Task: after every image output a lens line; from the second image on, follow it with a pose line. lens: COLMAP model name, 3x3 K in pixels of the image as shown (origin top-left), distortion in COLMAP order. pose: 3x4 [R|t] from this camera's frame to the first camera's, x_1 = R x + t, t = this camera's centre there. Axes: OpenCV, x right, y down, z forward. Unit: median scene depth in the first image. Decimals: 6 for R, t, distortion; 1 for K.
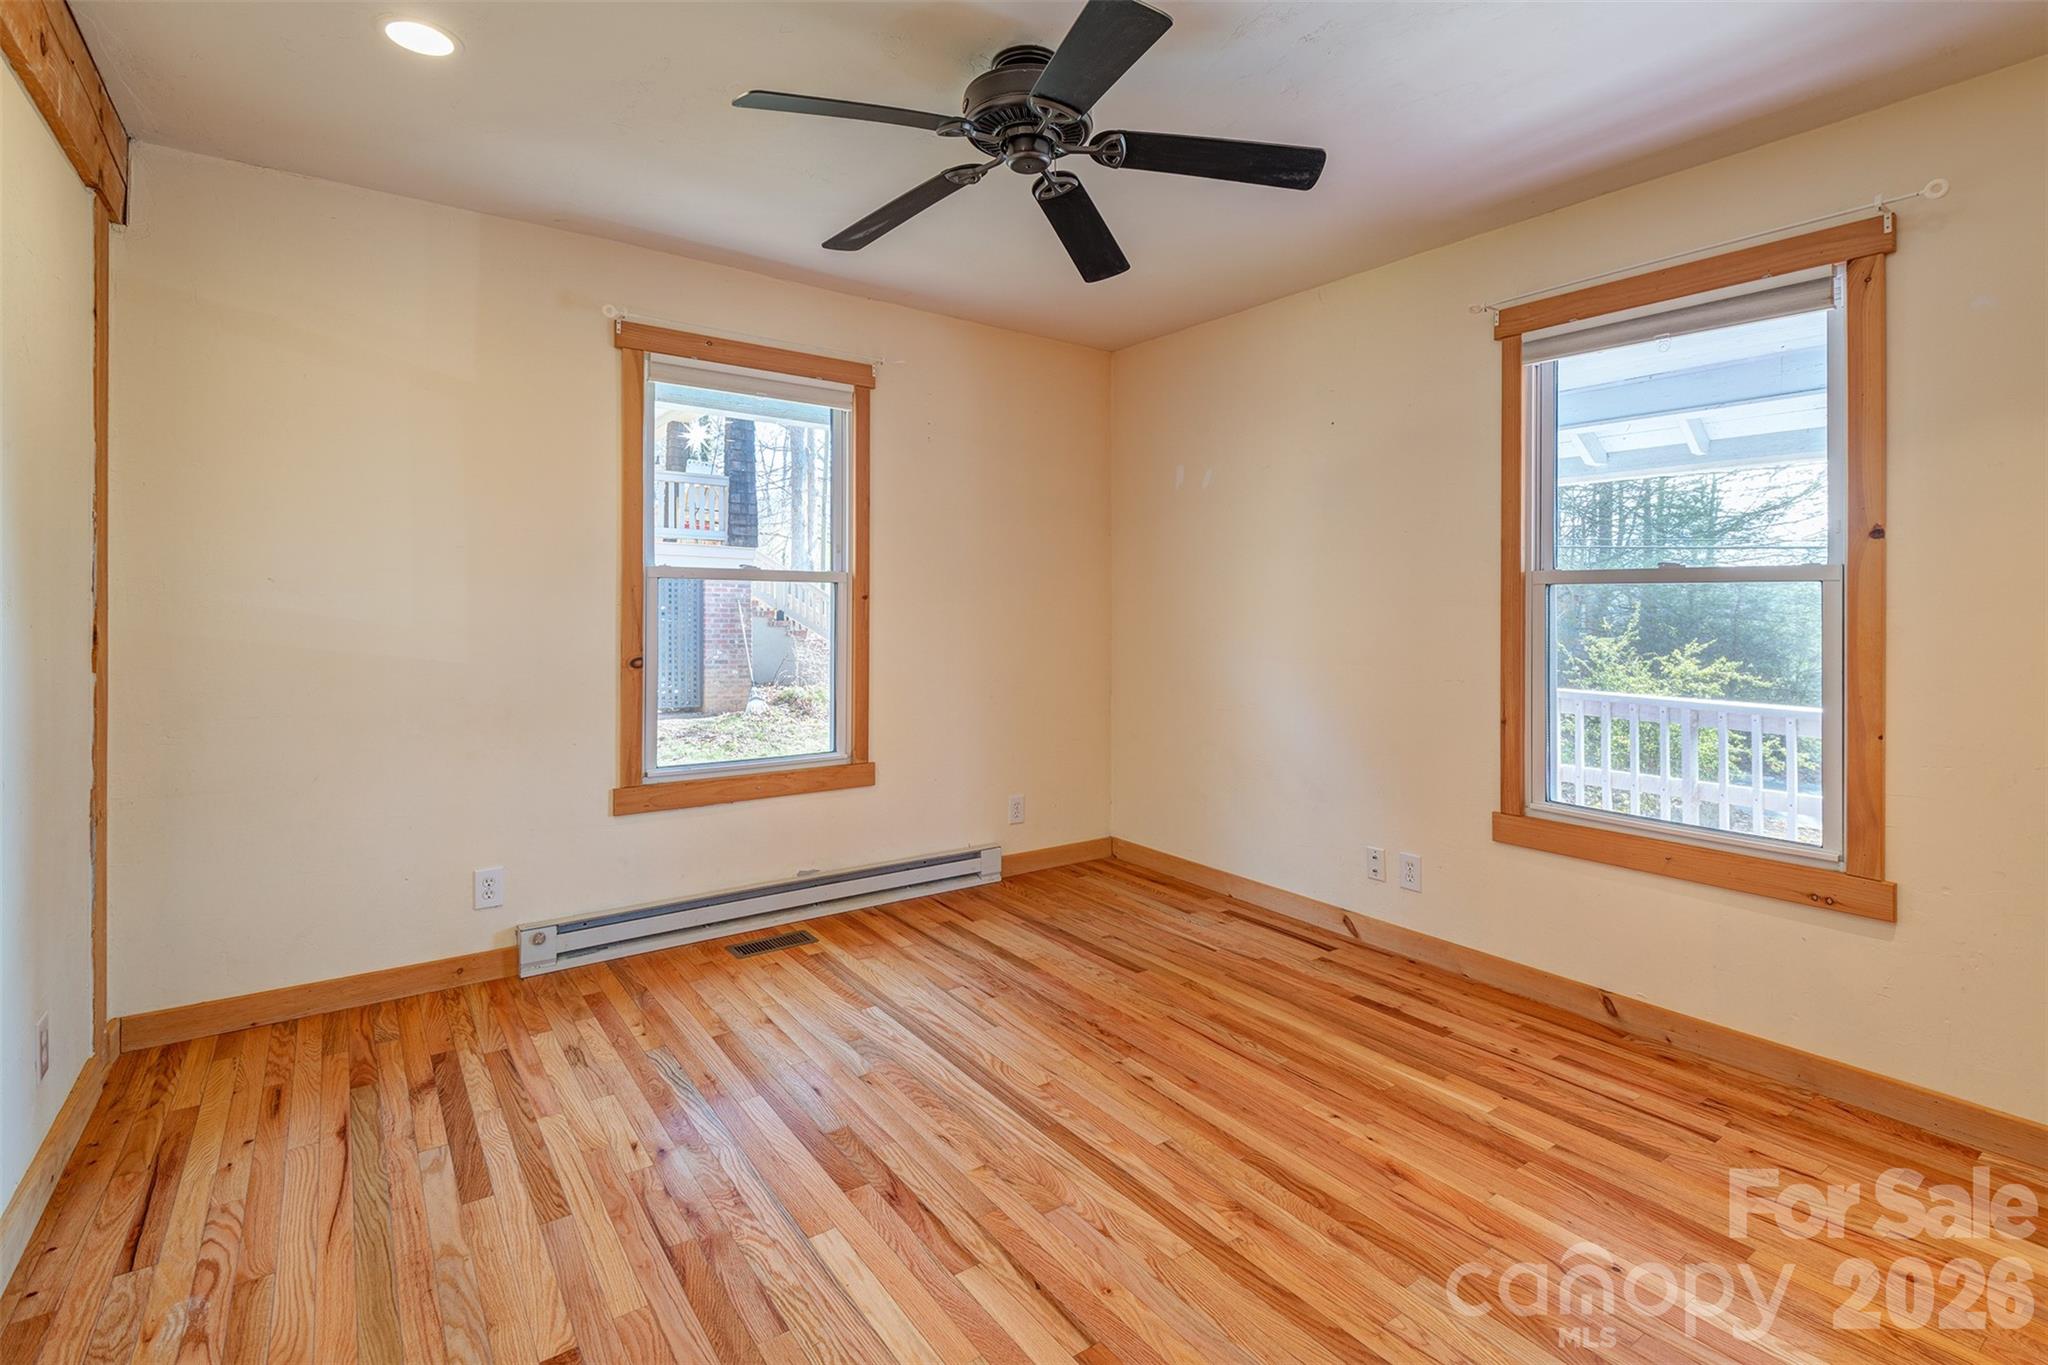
lens RADIAL K [[951.9, 0, 1032.0], [0, 951.9, 599.5], [0, 0, 1]] dist [0.036924, -0.028507]
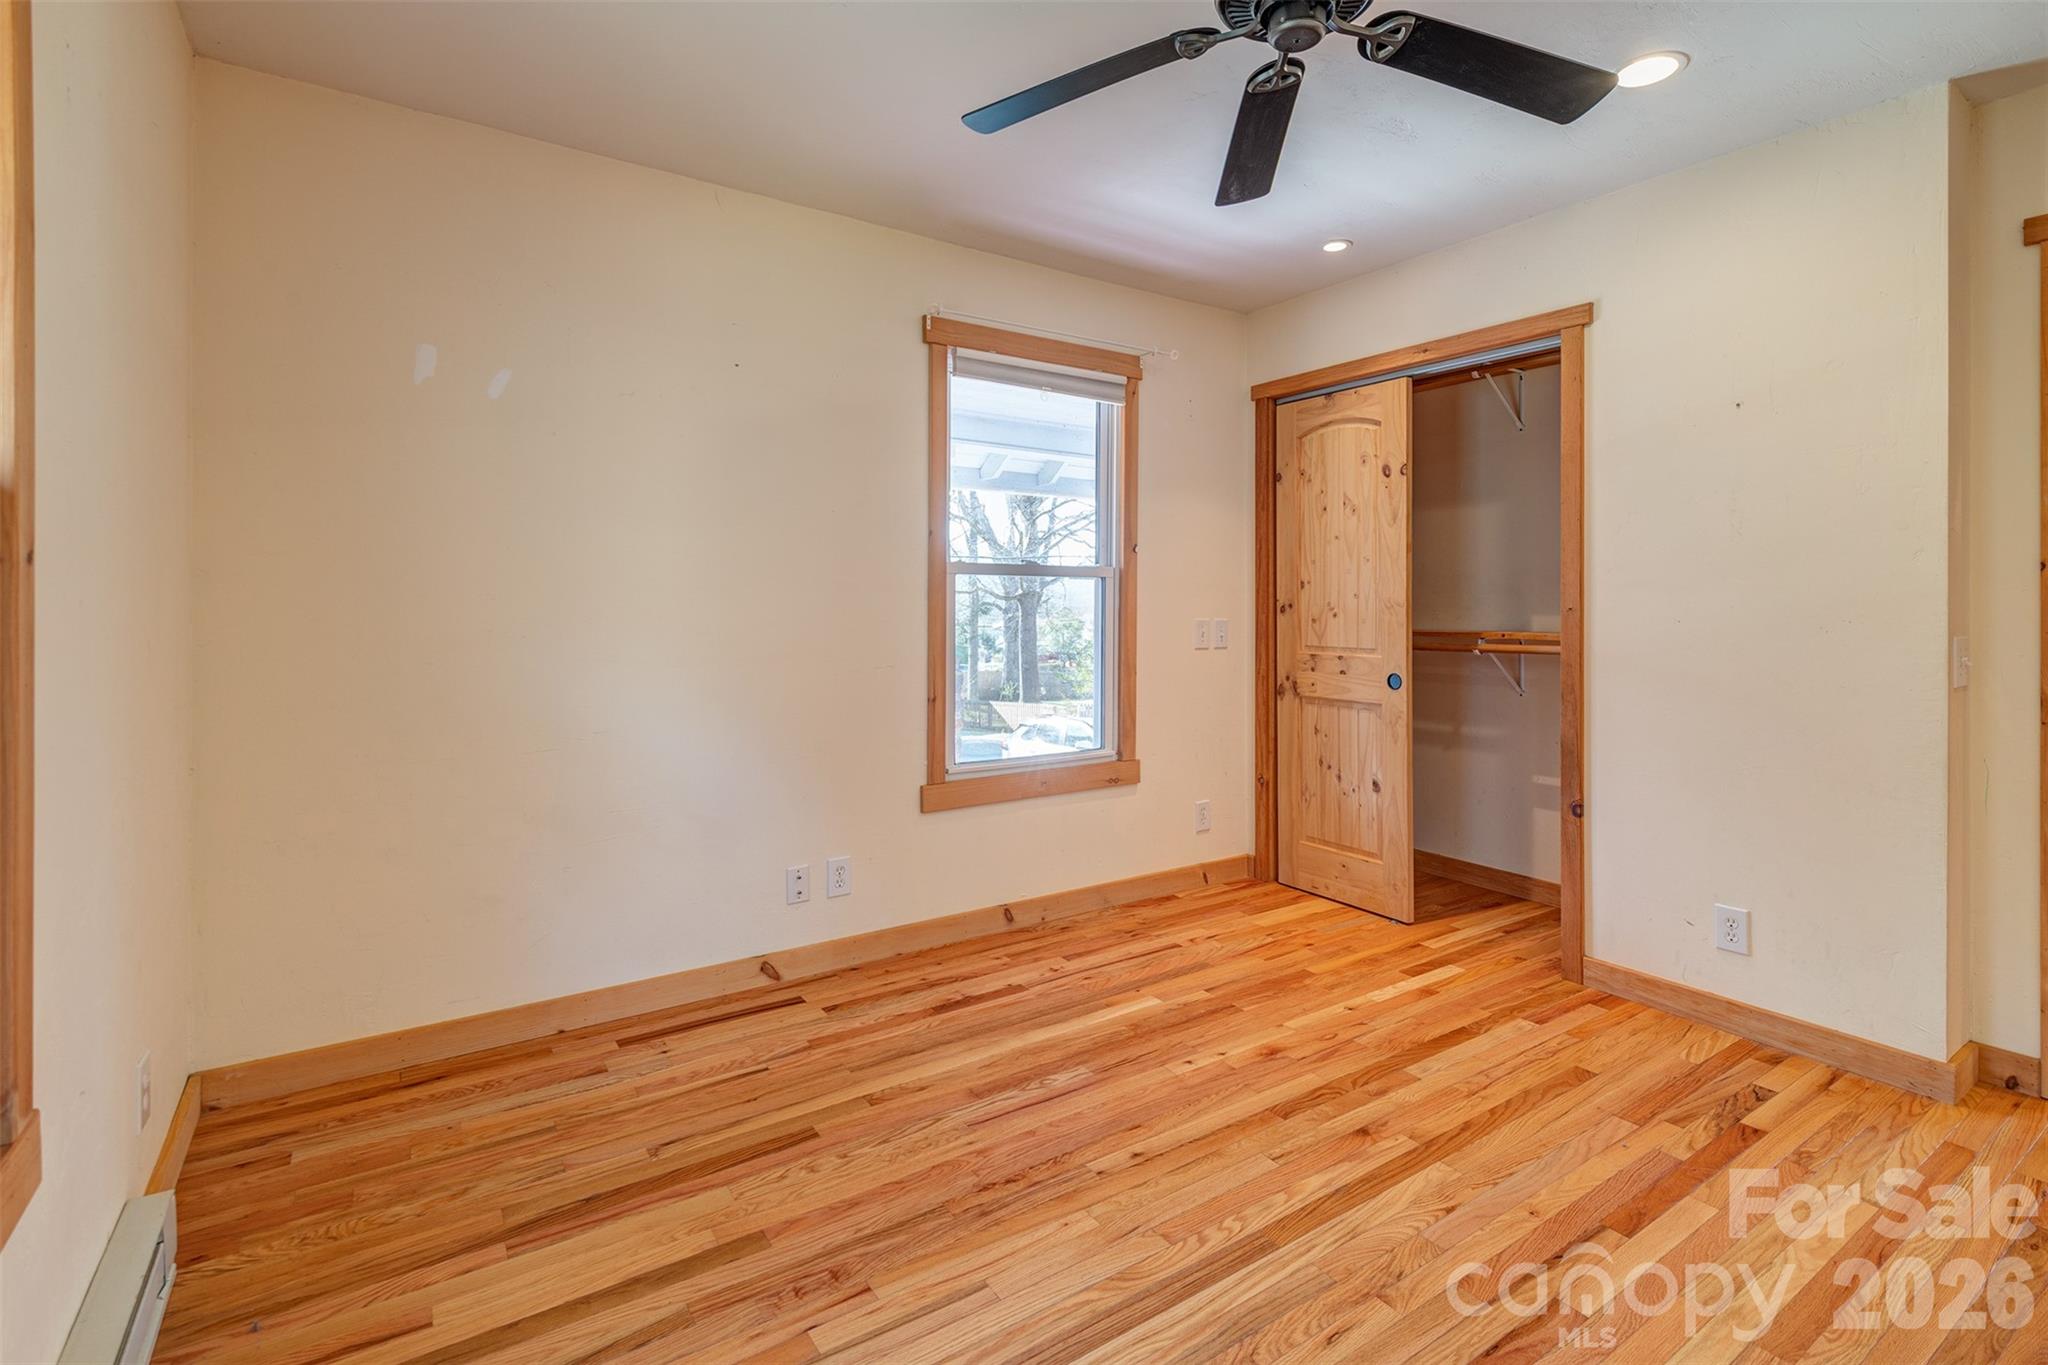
lens RADIAL K [[951.9, 0, 1032.0], [0, 951.9, 599.5], [0, 0, 1]] dist [0.036924, -0.028507]
pose [[0.031679, -0.005173, 0.999485, -0.682995], [-0.009937, 0.999936, 0.005490, 0.008878], [-0.999449, -0.010106, 0.031625, 1.015780]]
